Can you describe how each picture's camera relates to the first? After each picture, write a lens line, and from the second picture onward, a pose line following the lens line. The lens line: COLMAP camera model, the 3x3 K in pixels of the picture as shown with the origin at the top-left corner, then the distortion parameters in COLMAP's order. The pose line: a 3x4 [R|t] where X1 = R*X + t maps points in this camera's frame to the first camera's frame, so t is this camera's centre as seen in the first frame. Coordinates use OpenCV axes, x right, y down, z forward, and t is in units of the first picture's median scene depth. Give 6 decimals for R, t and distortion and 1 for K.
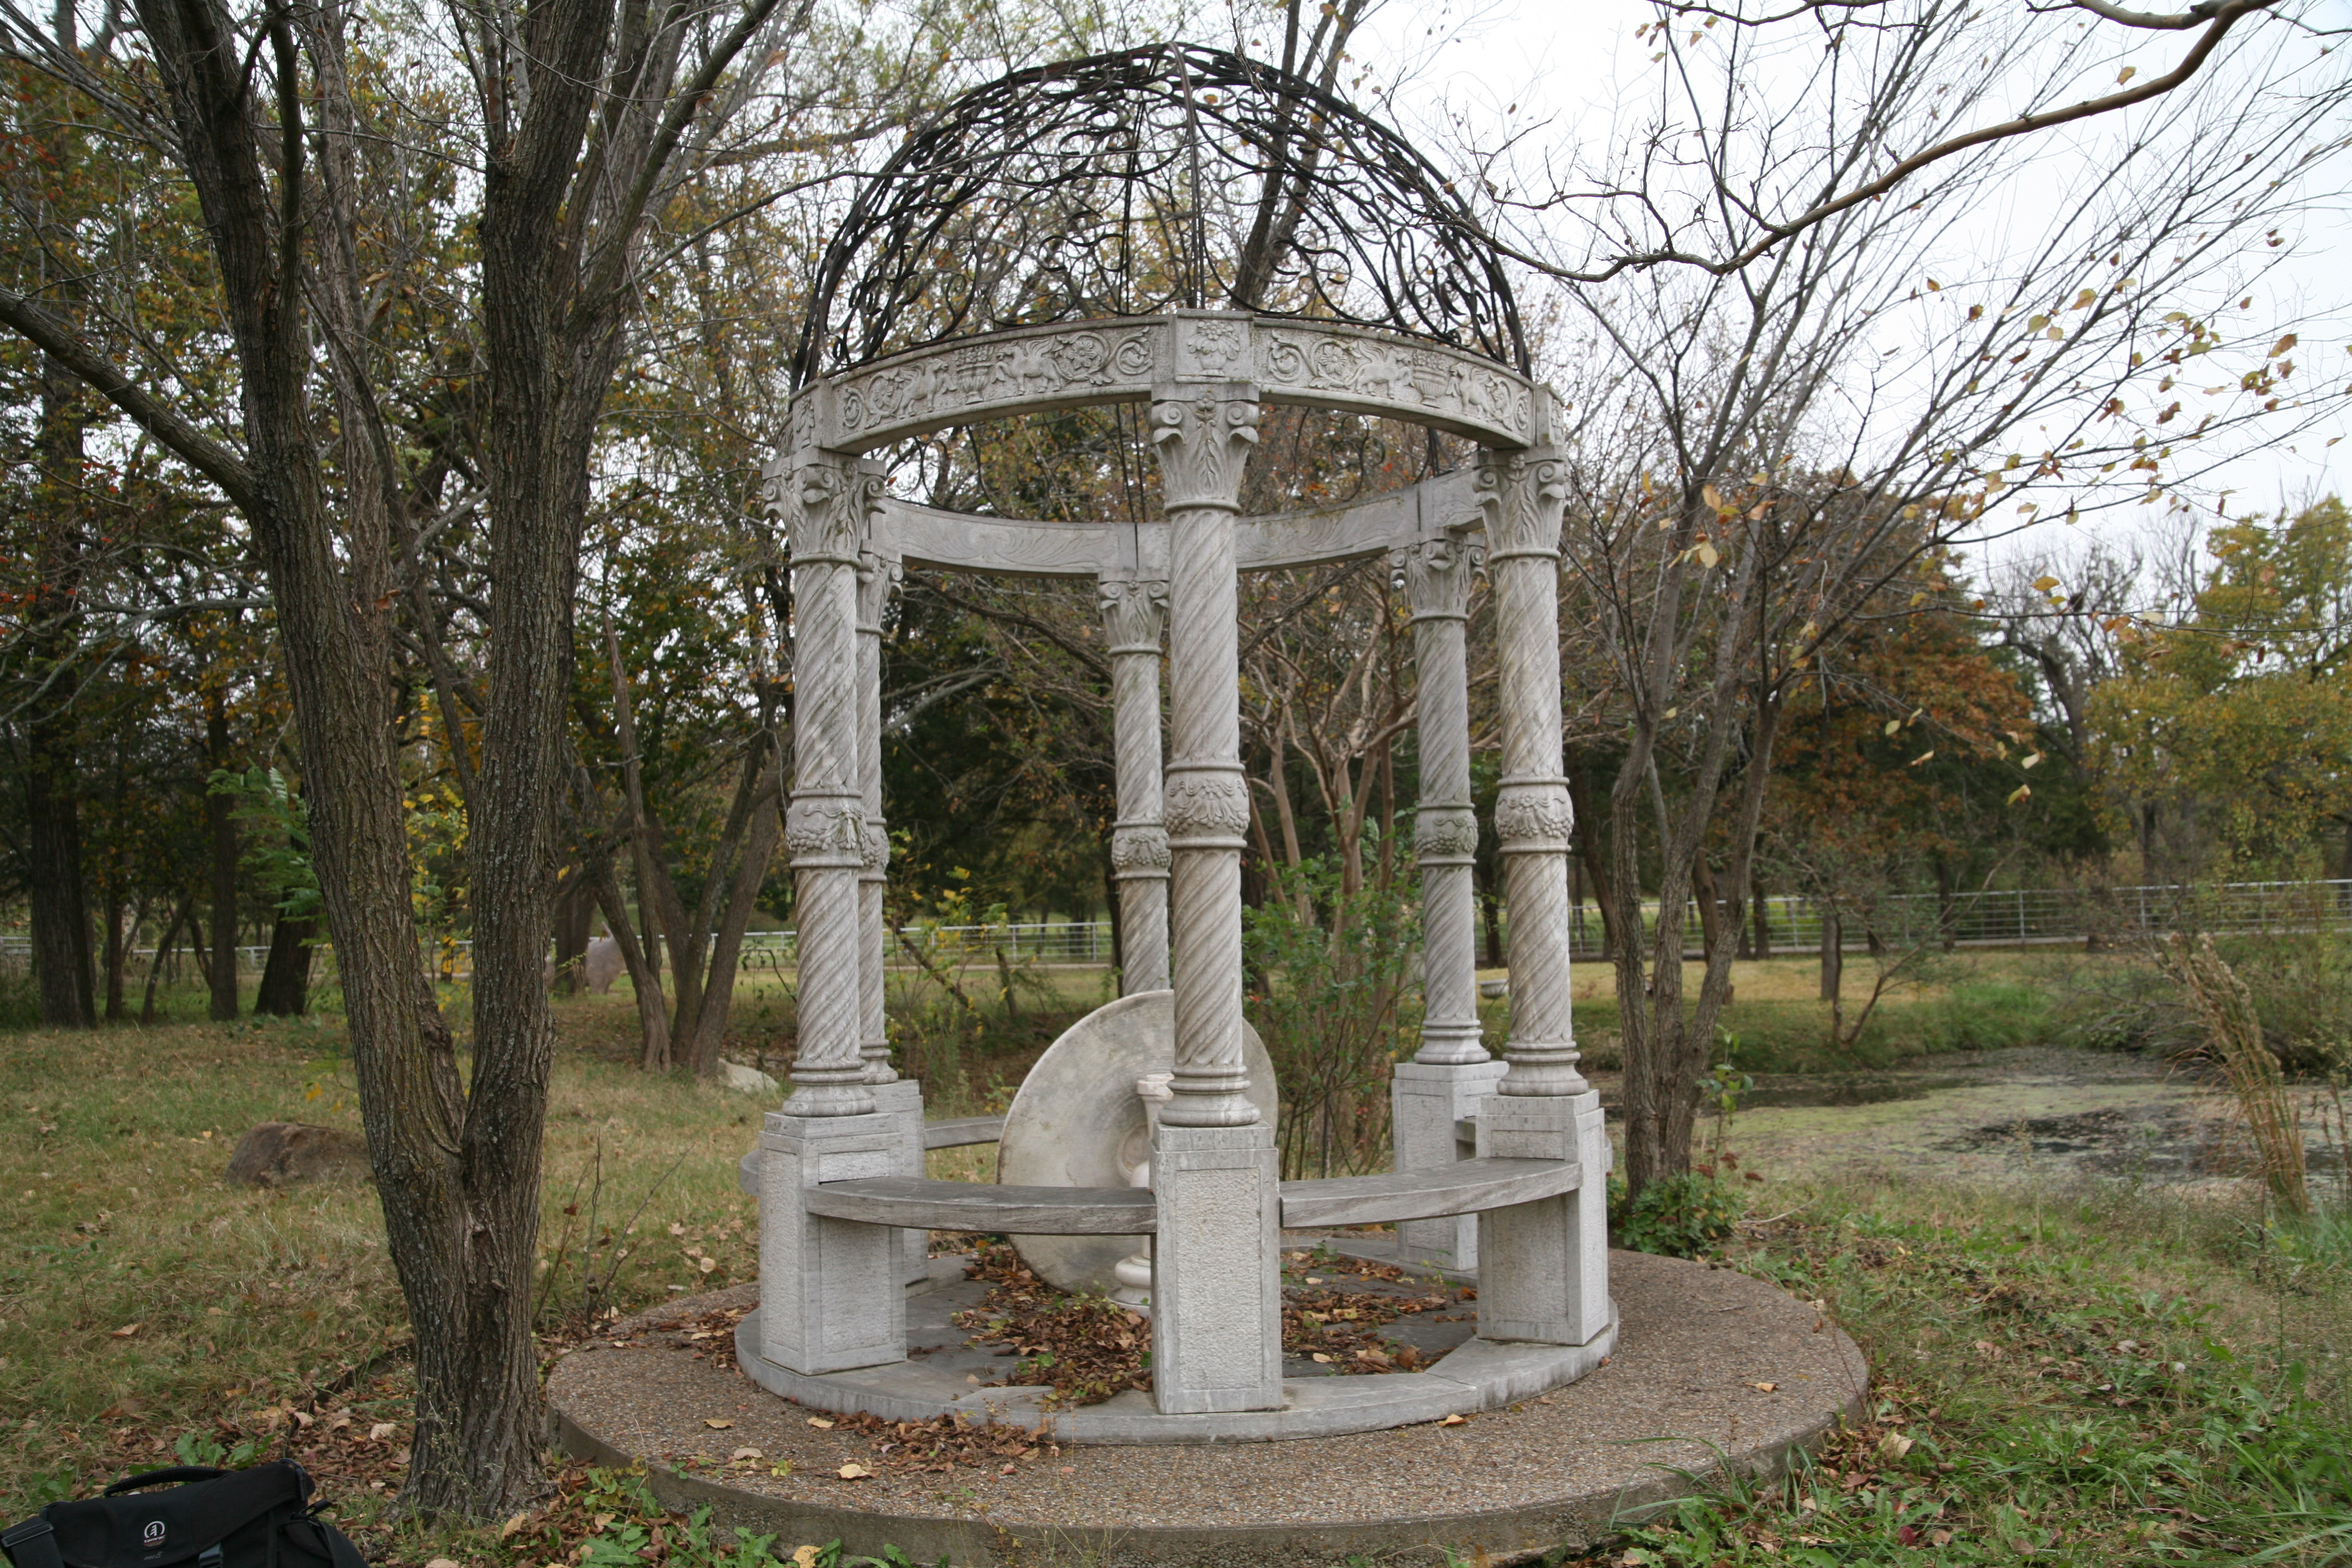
lens RADIAL K [[1876.3, 0, 1176.0], [0, 1876.3, 784.0], [0, 0, 1]] dist [-0.117750, 0.112719]
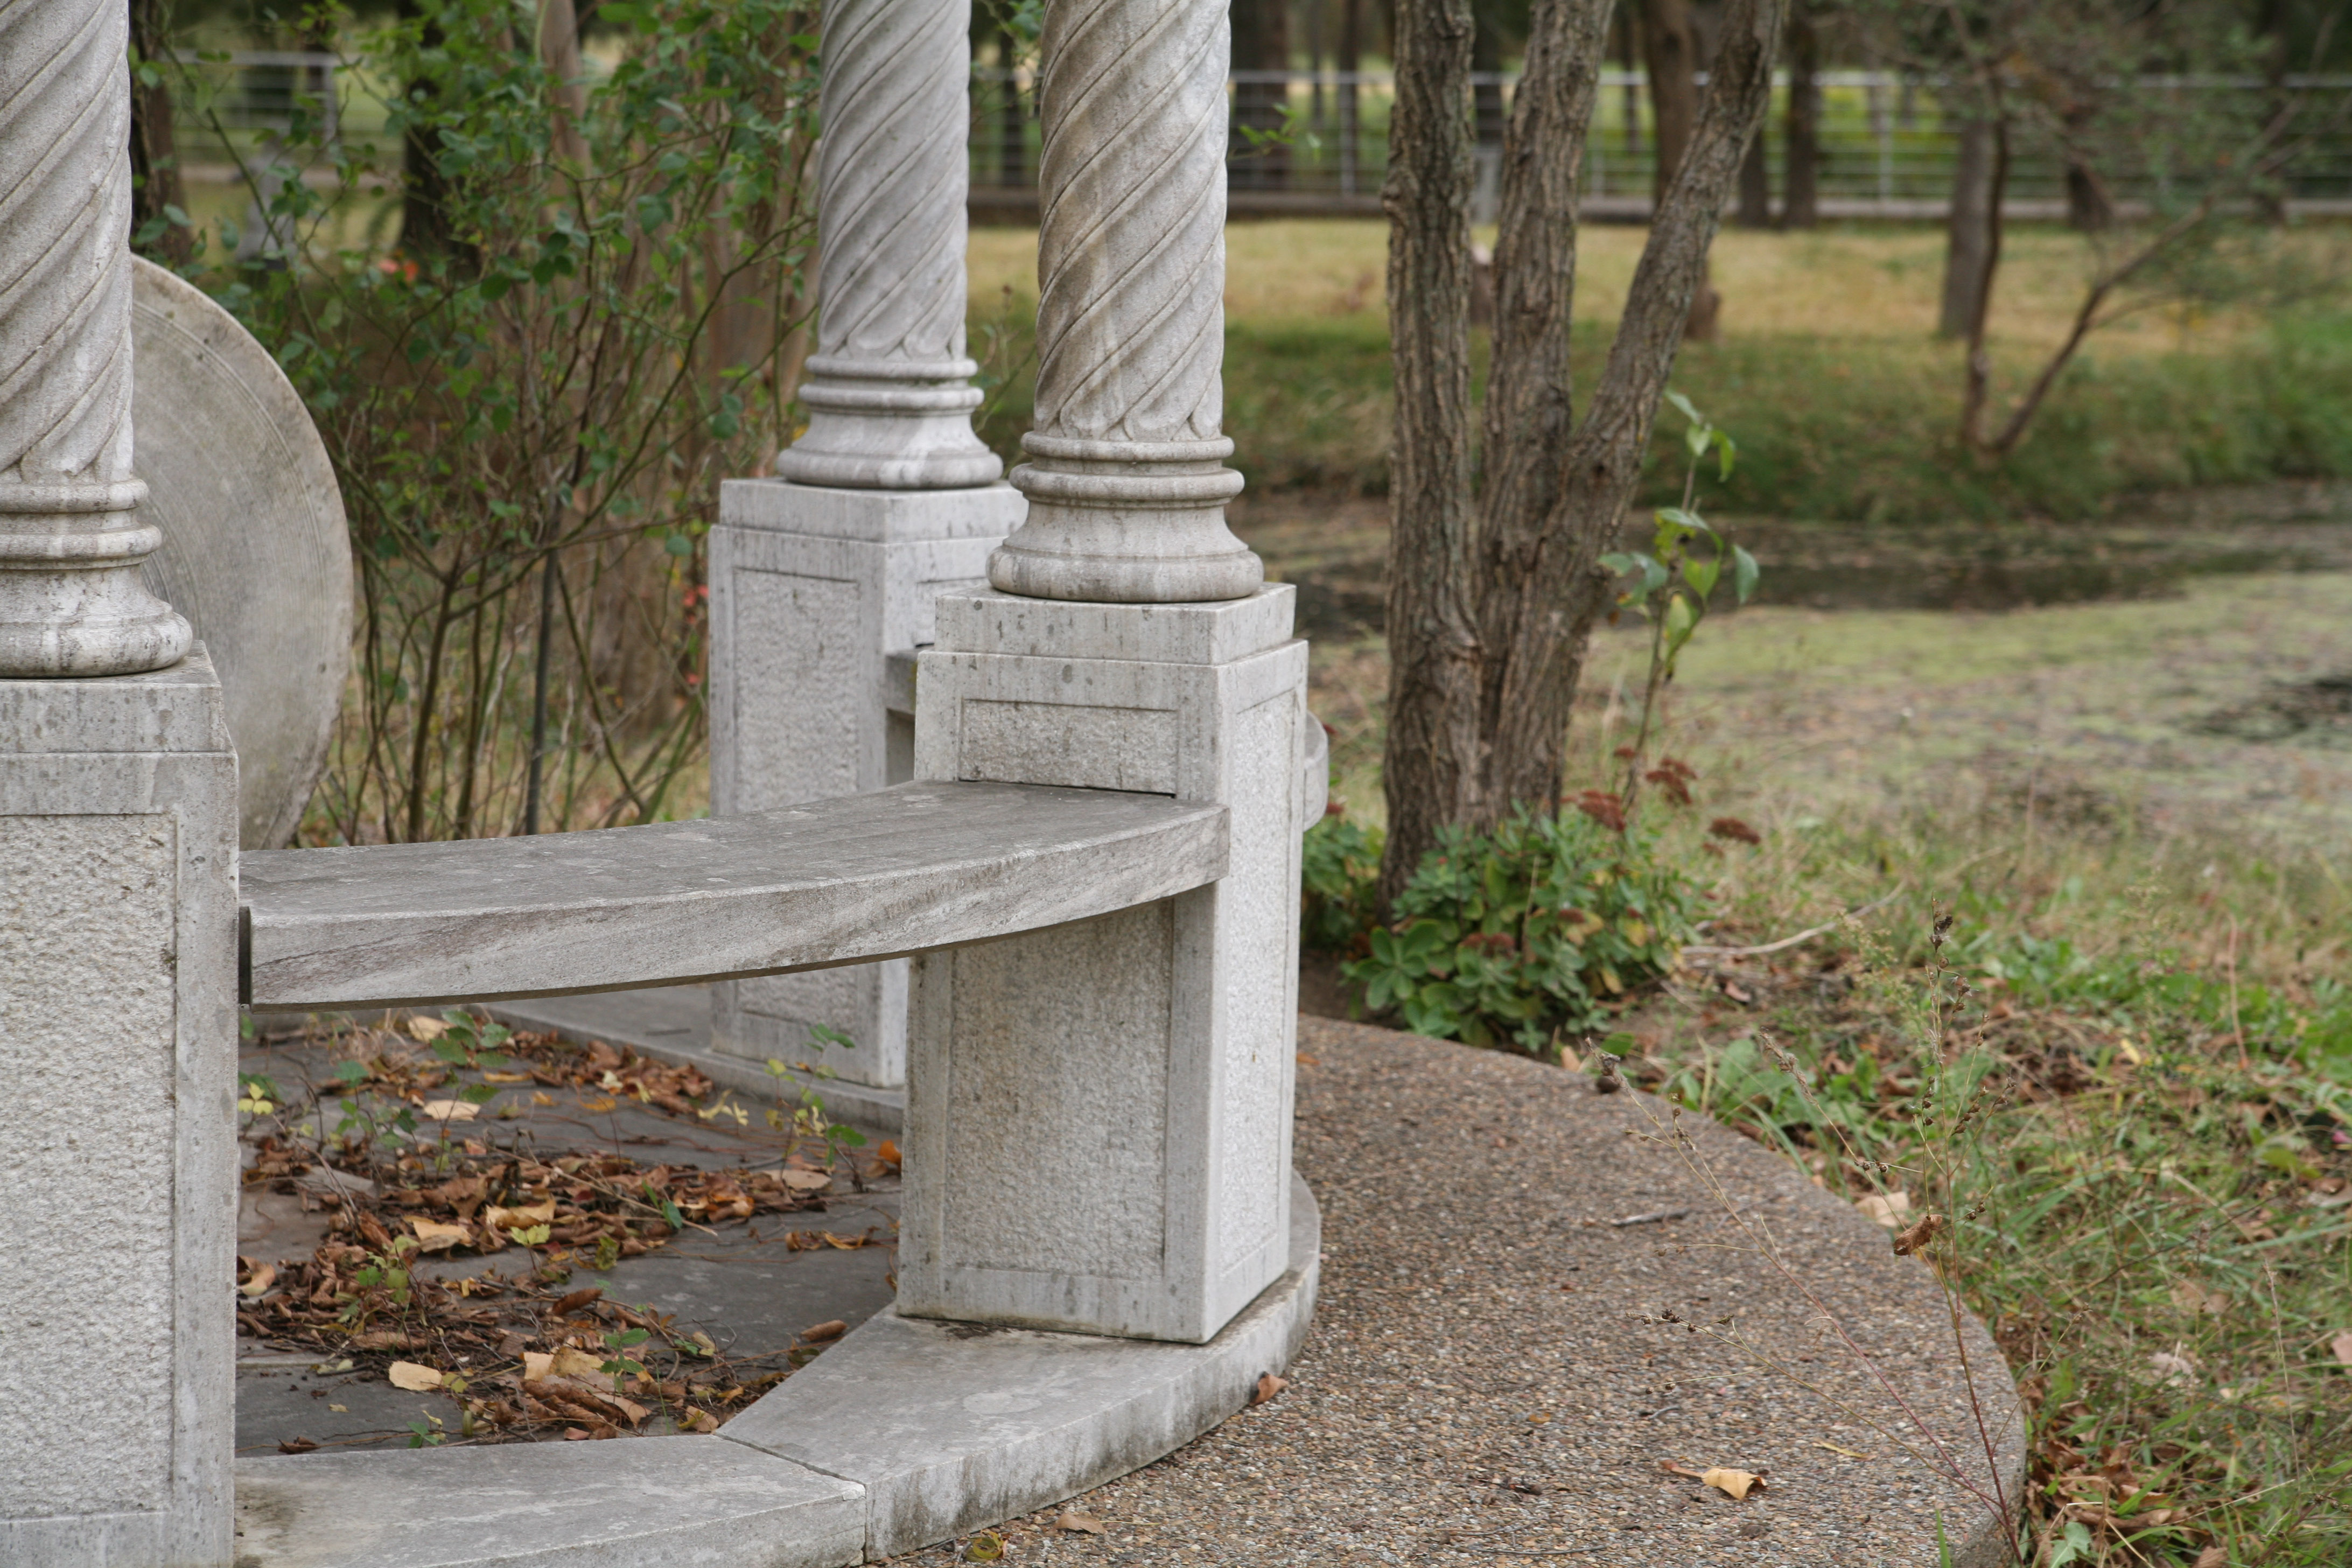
lens RADIAL K [[4682.1, 0, 1176.0], [0, 4682.1, 784.0], [0, 0, 1]] dist [0.164895, 0.783718]
pose [[0.983938, 0.017837, 0.177618, 0.049696], [-0.056018, 0.975587, 0.212349, 0.019358], [-0.169494, -0.218888, 0.960916, 0.164673]]
